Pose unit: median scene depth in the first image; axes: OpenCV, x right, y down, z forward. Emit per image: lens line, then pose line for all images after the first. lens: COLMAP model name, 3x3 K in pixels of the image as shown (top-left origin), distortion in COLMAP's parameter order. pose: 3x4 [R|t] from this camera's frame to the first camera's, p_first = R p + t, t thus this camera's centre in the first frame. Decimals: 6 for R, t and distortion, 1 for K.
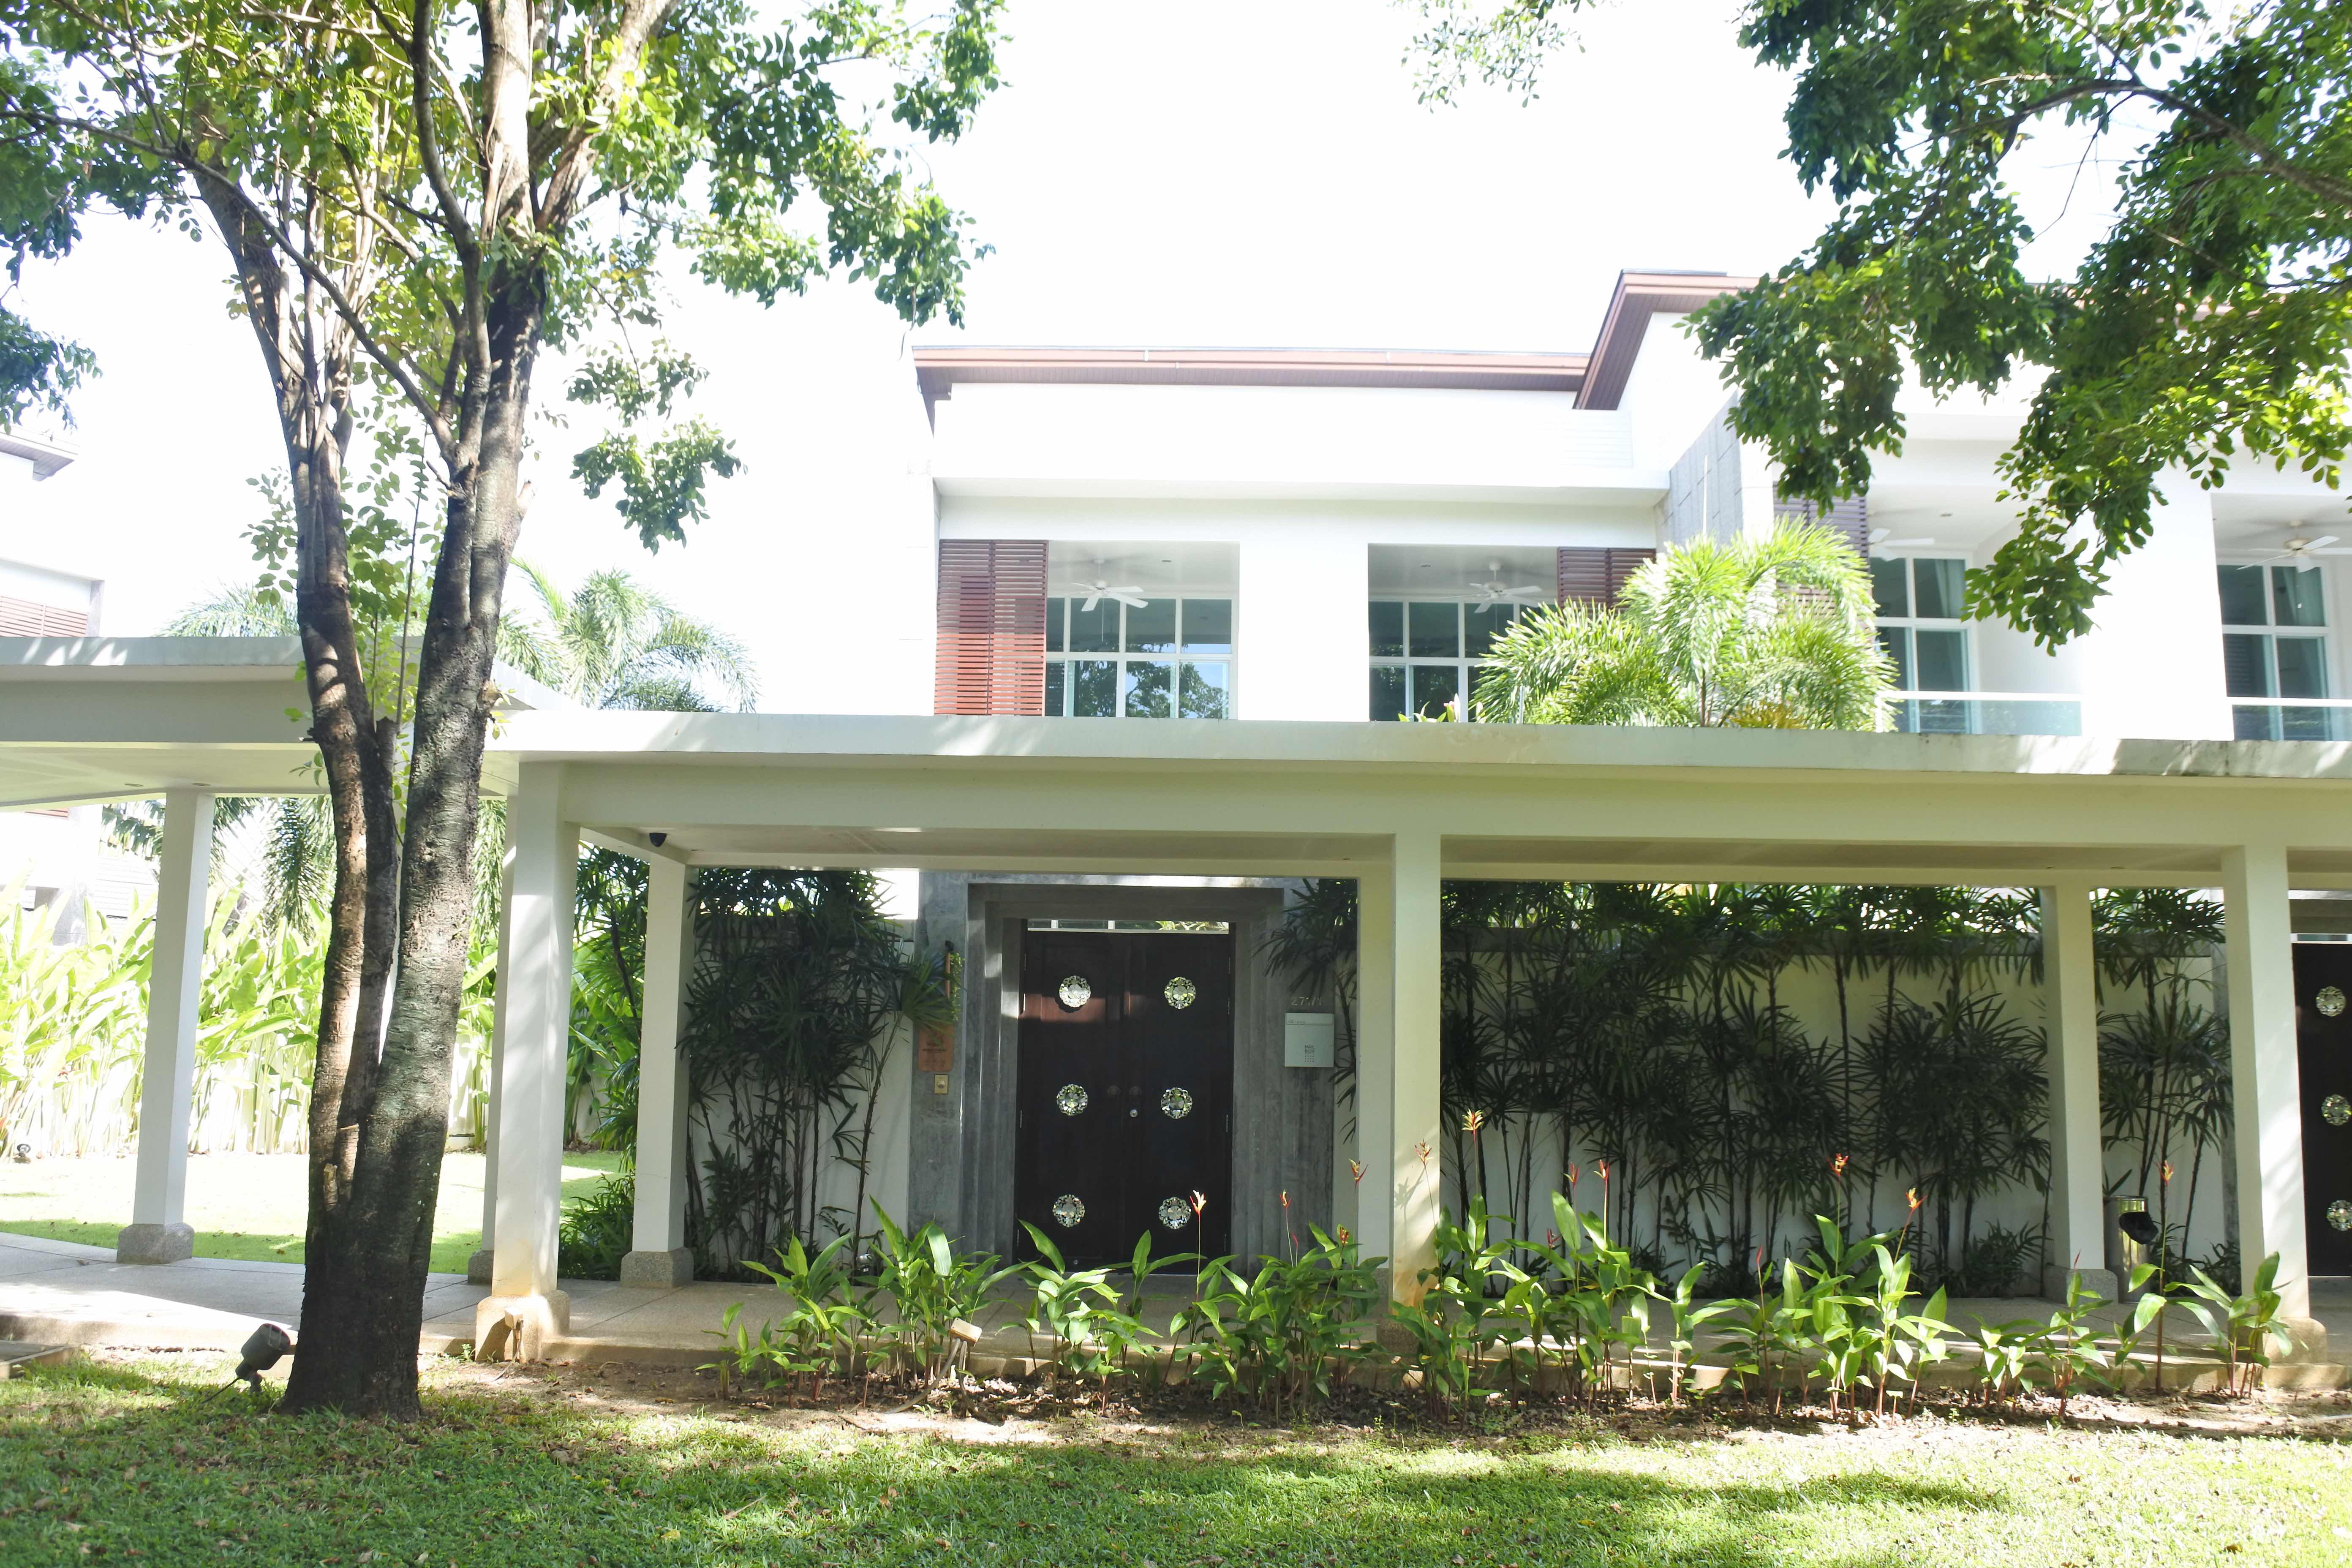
lens RADIAL K [[1804.8, 0, 1176.0], [0, 1804.8, 784.0], [0, 0, 1]] dist [-0.141693, 0.076533]
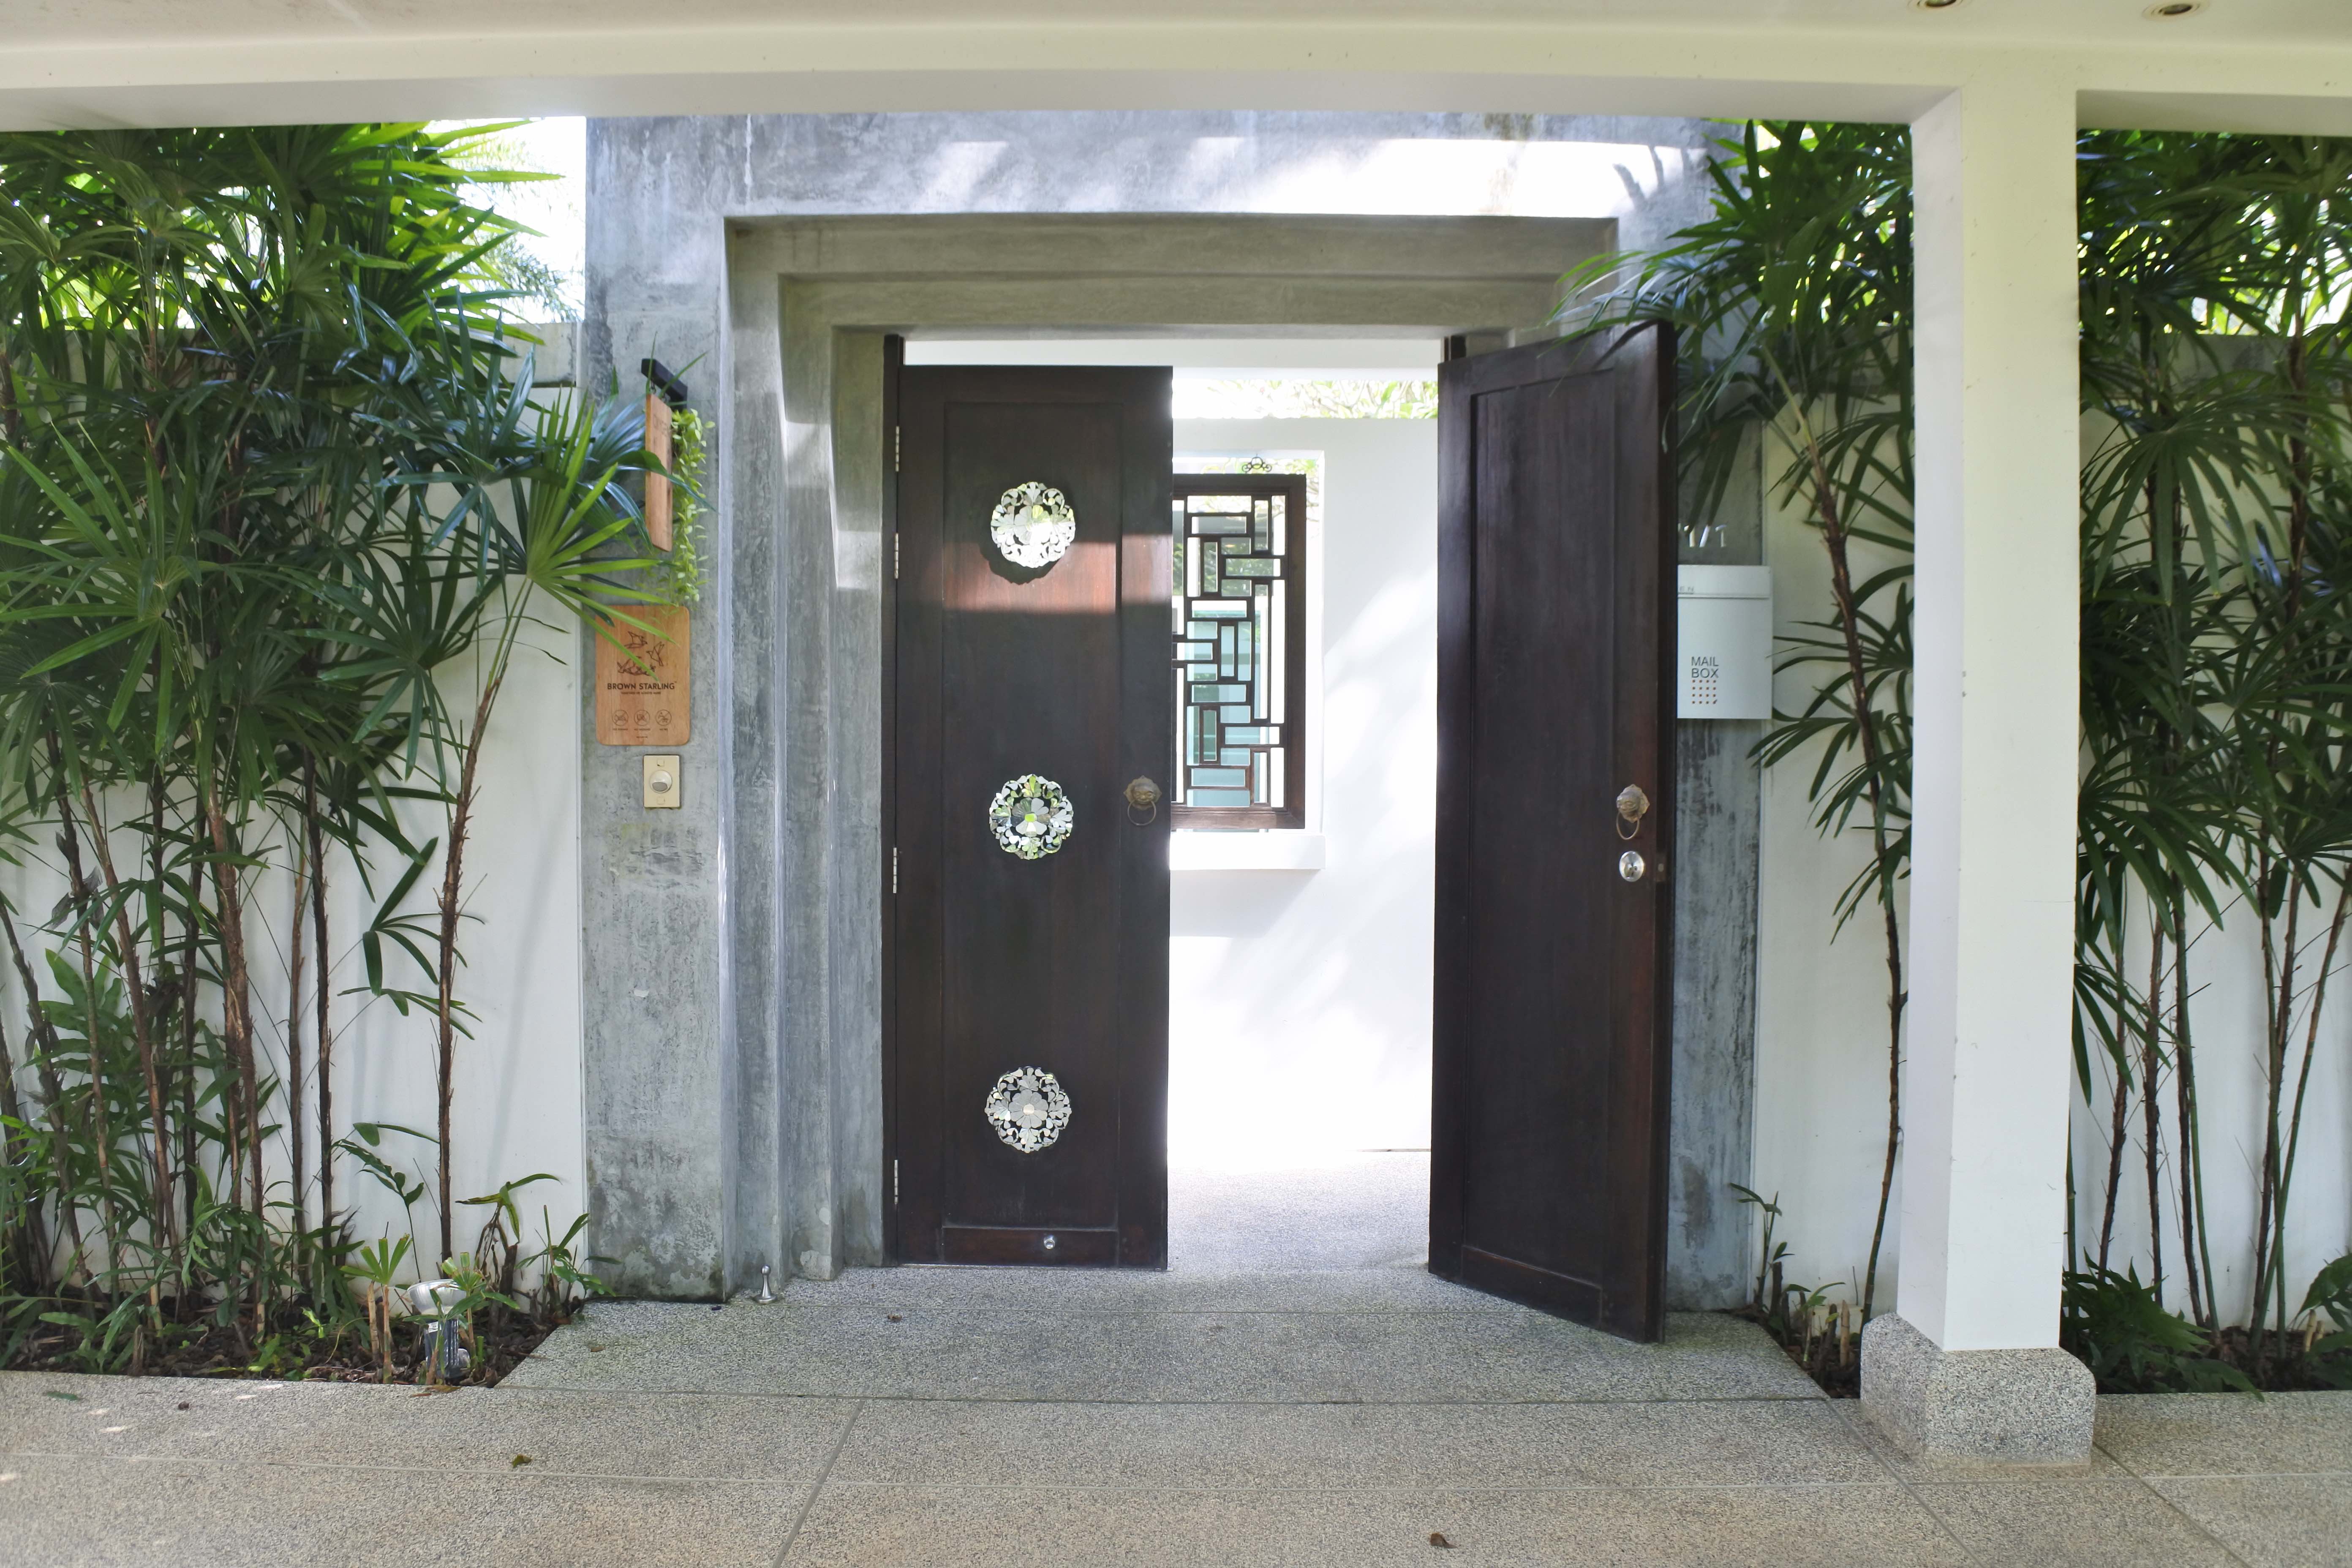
lens RADIAL K [[1804.8, 0, 1176.0], [0, 1804.8, 784.0], [0, 0, 1]] dist [-0.141693, 0.076533]
pose [[0.999691, -0.015663, 0.019320, -0.035735], [0.012813, 0.990109, 0.139711, 0.120045], [-0.021317, -0.139420, 0.990004, 0.648476]]
